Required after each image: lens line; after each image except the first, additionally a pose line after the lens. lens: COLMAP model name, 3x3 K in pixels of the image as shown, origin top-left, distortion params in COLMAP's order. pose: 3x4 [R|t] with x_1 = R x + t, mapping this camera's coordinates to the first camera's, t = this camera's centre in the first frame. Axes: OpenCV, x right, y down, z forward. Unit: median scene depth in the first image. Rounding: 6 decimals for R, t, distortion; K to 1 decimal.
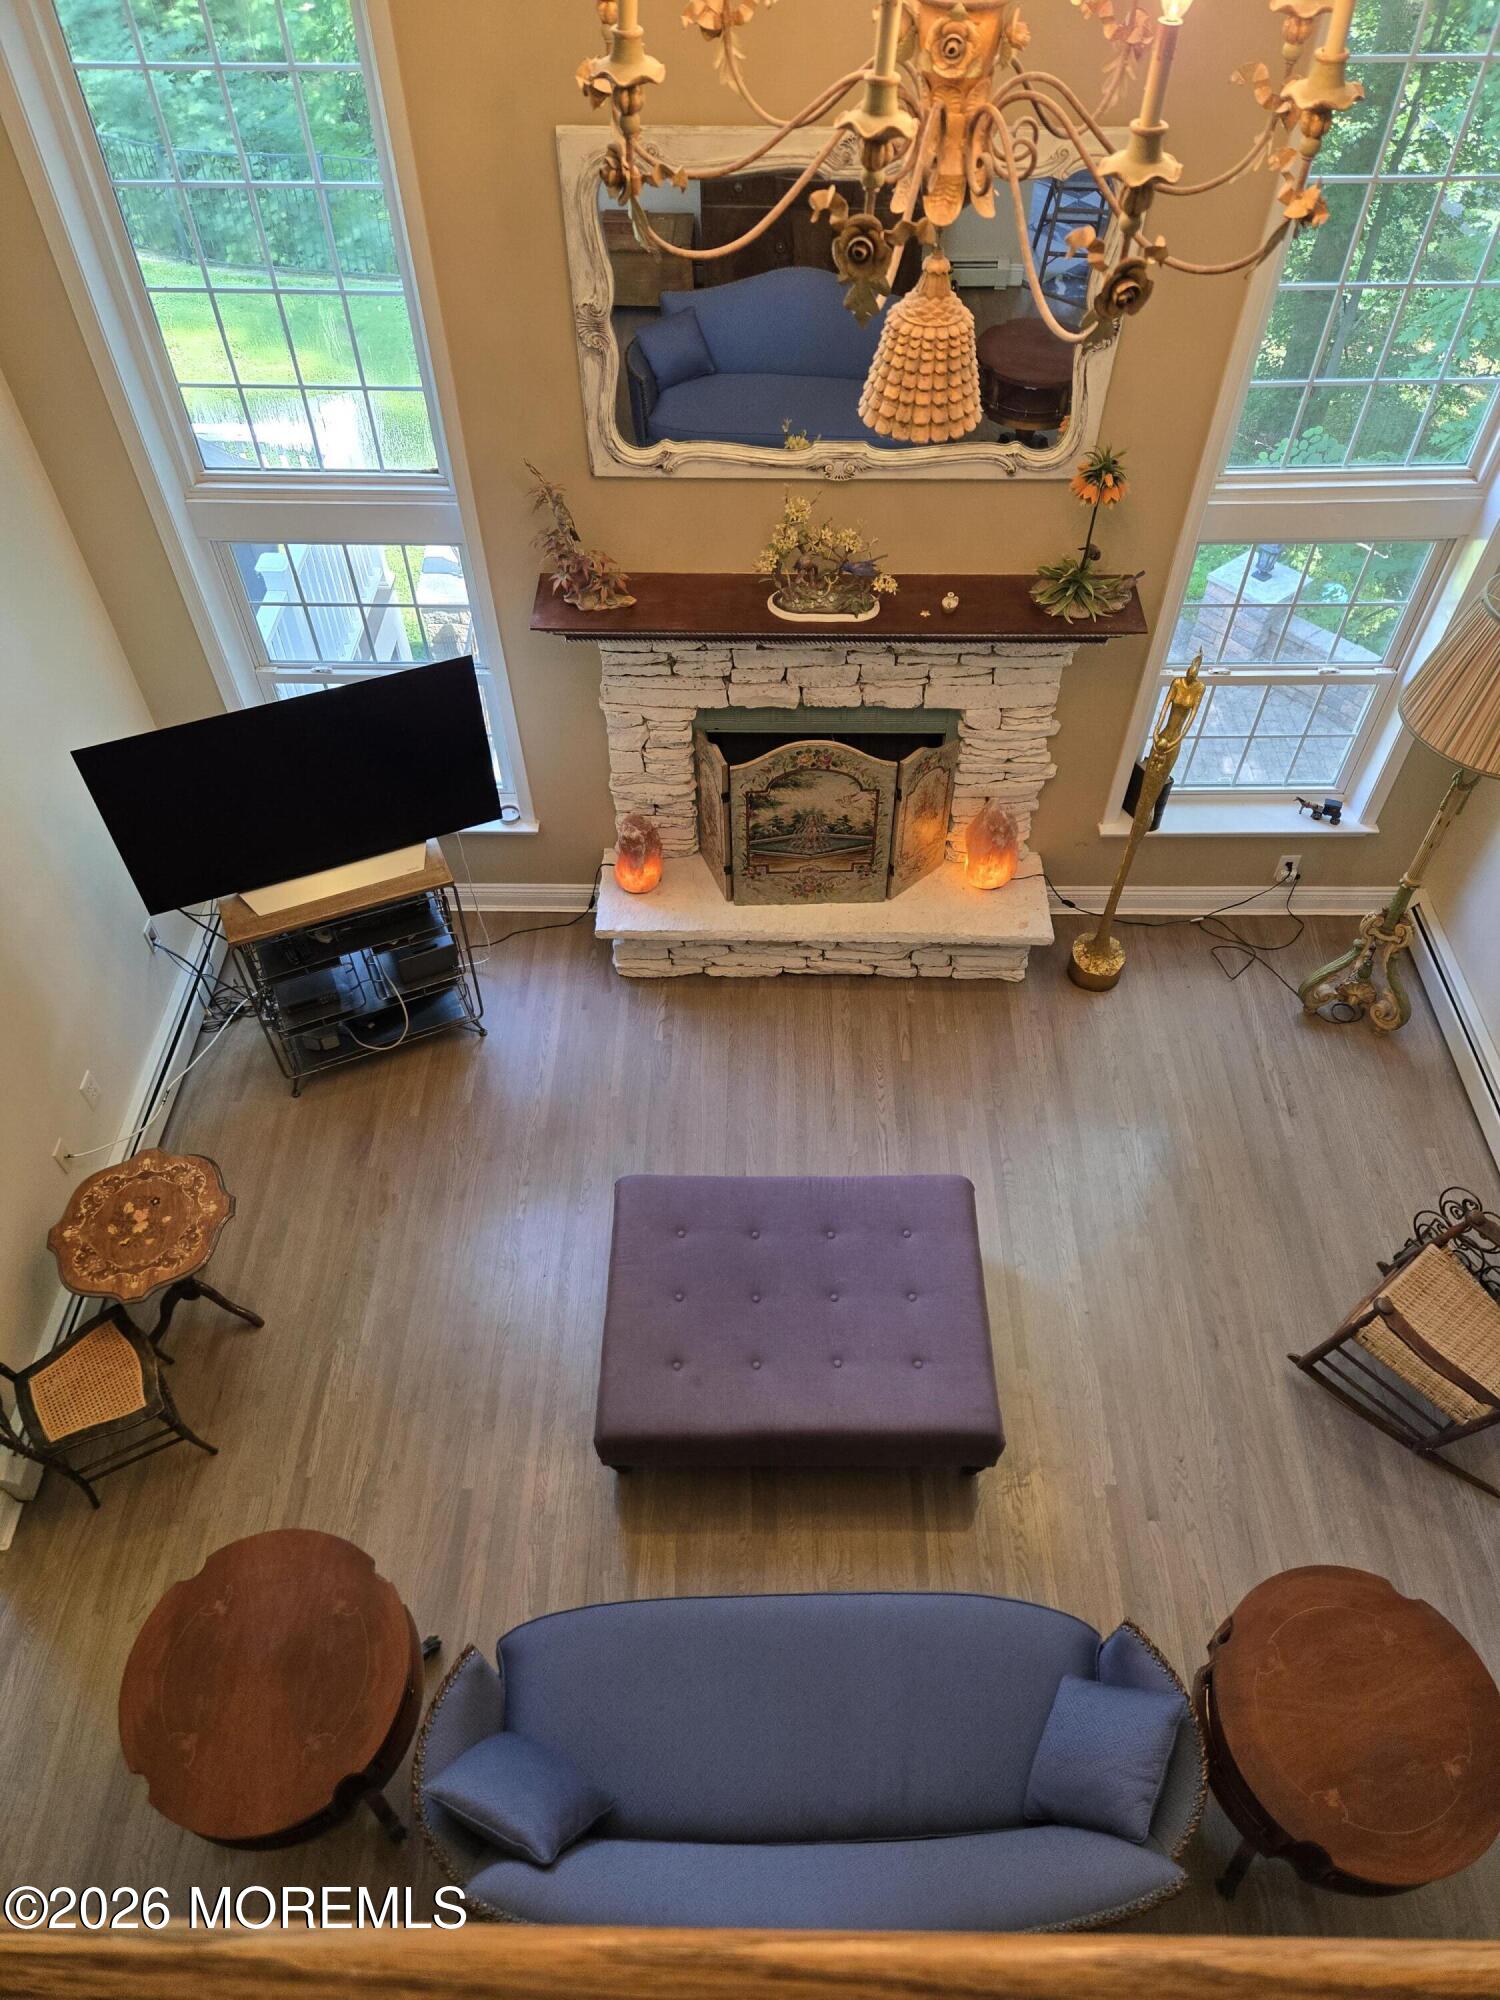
lens RADIAL K [[1332.8, 0, 744.1], [0, 1332.8, 996.1], [0, 0, 1]] dist [0.033734, -0.000324]
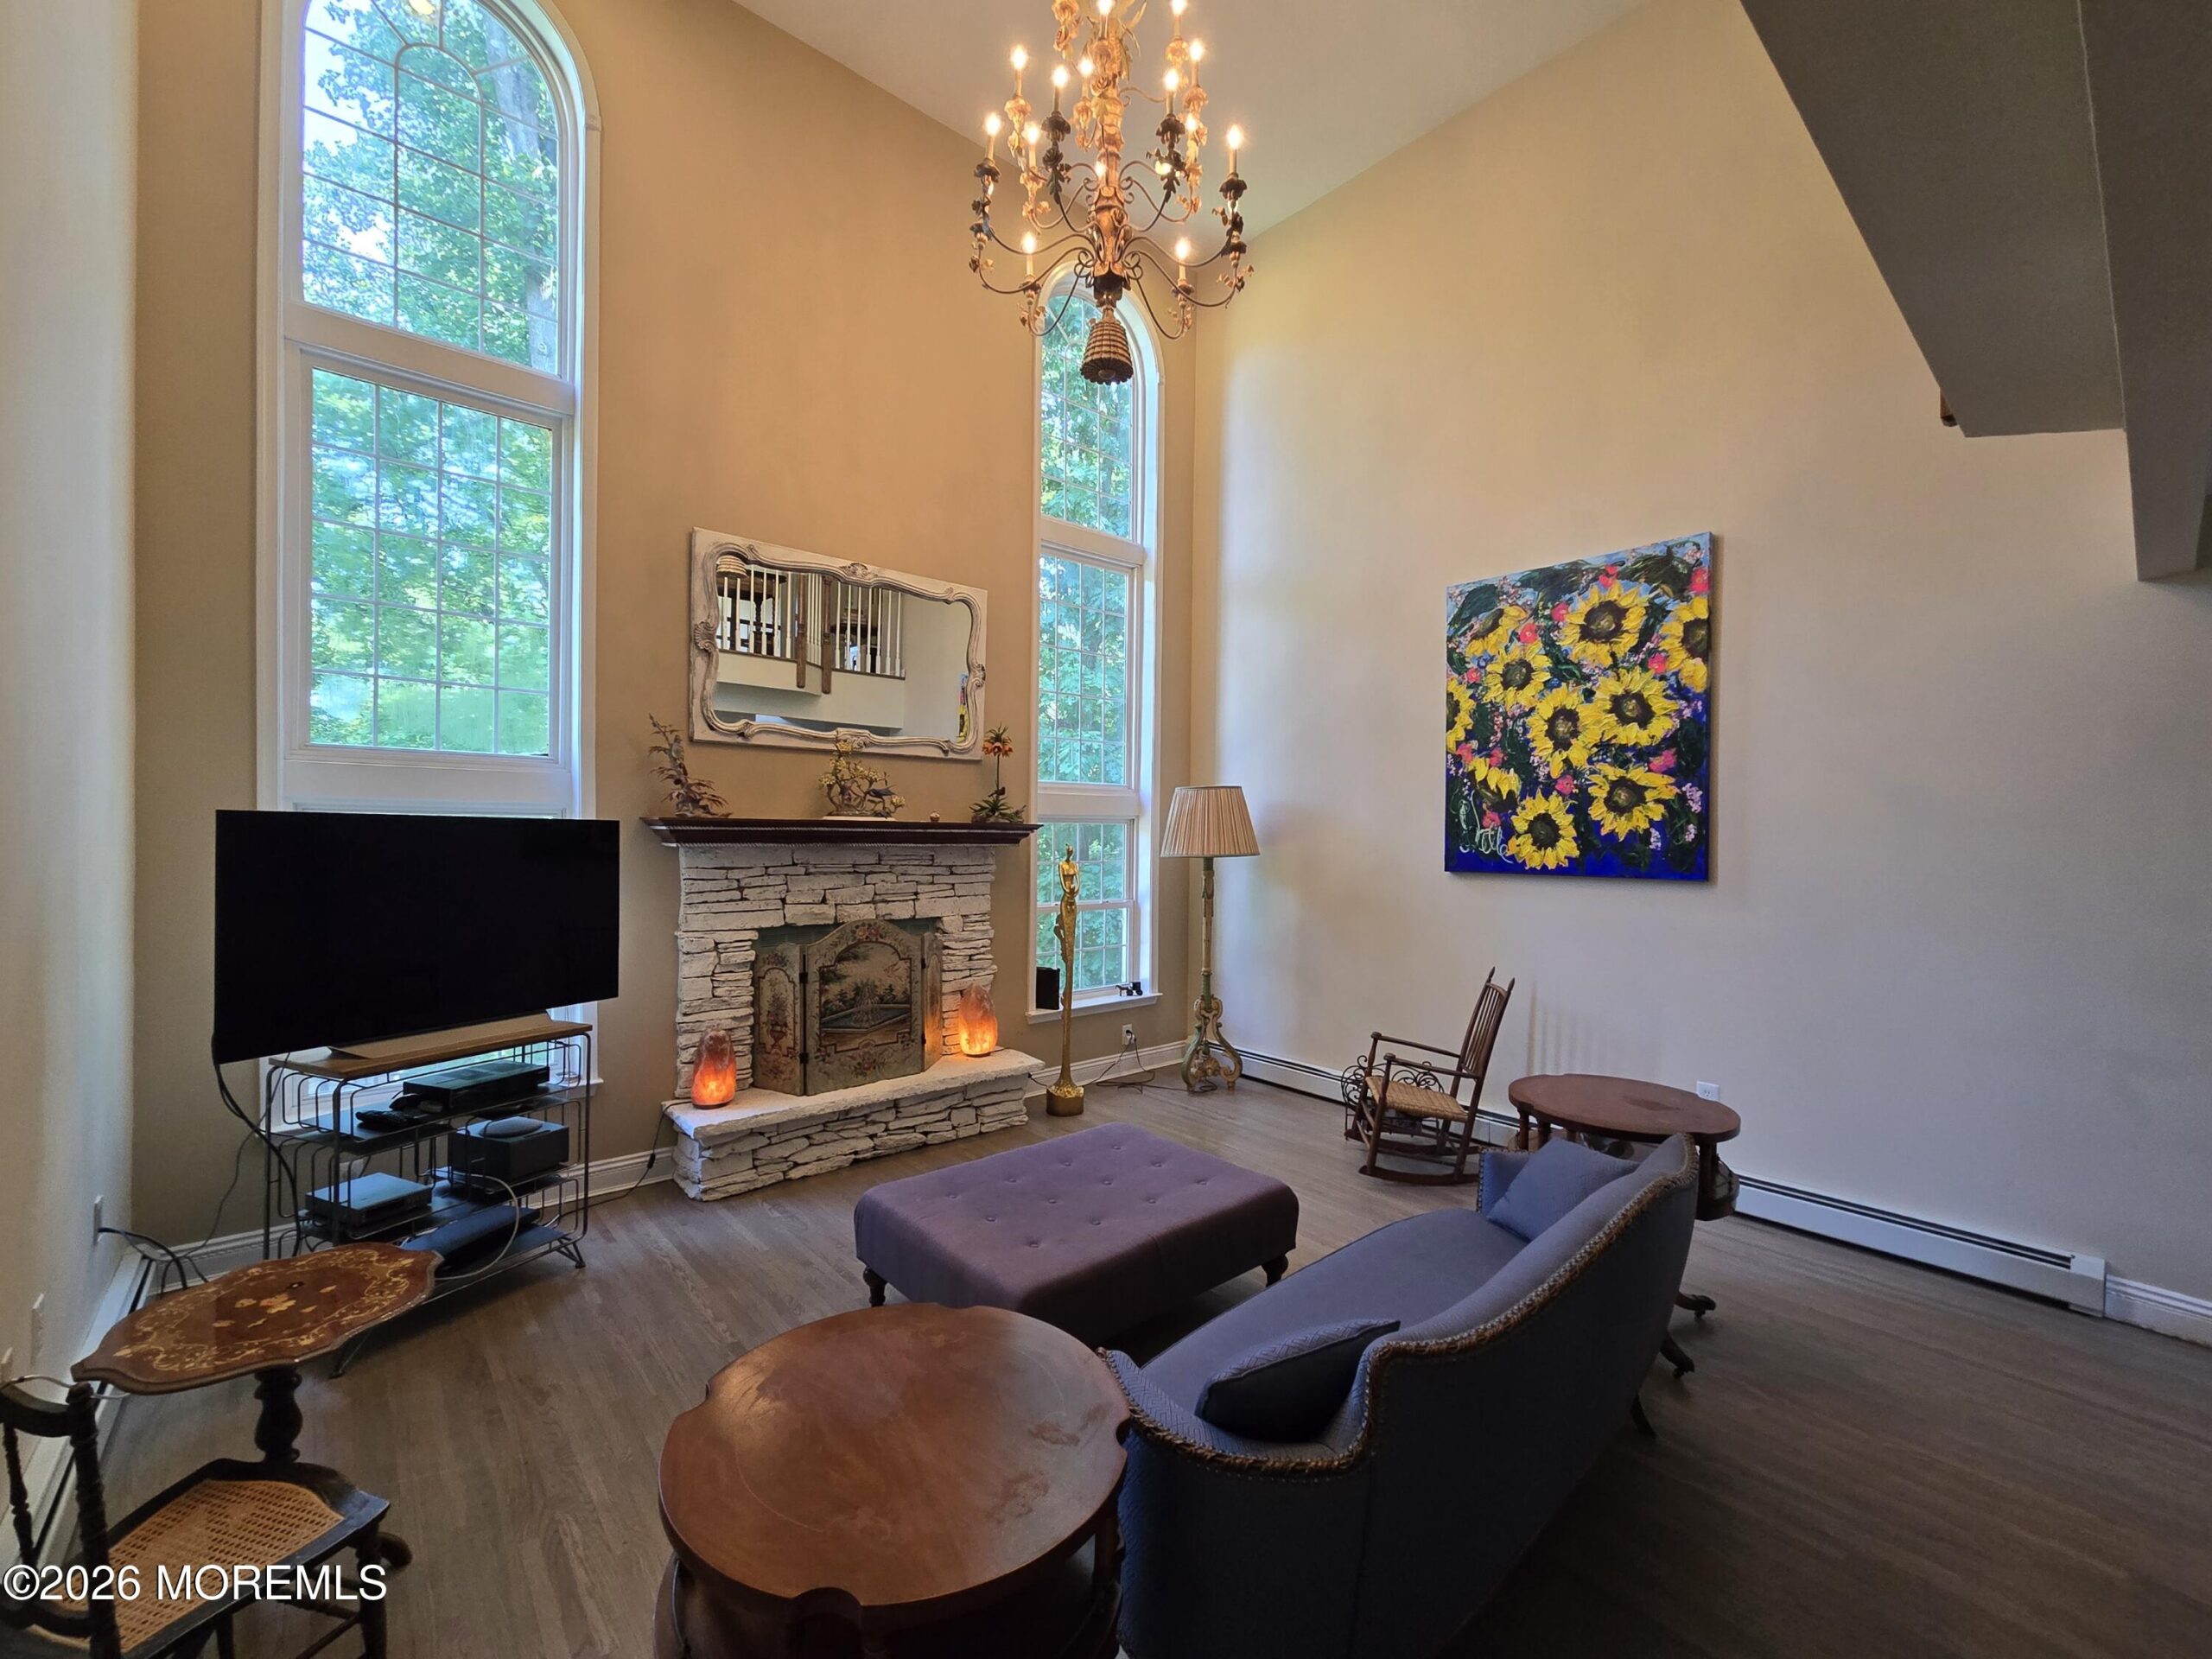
lens RADIAL K [[909.9, 0, 1116.9], [0, 909.9, 834.1], [0, 0, 1]] dist [0.000589, 0.000358]
pose [[0.738694, 0.012481, 0.673925, -0.373092], [0.506699, 0.649072, -0.567417, 0.398970], [-0.444508, 0.760625, 0.473141, 0.357148]]
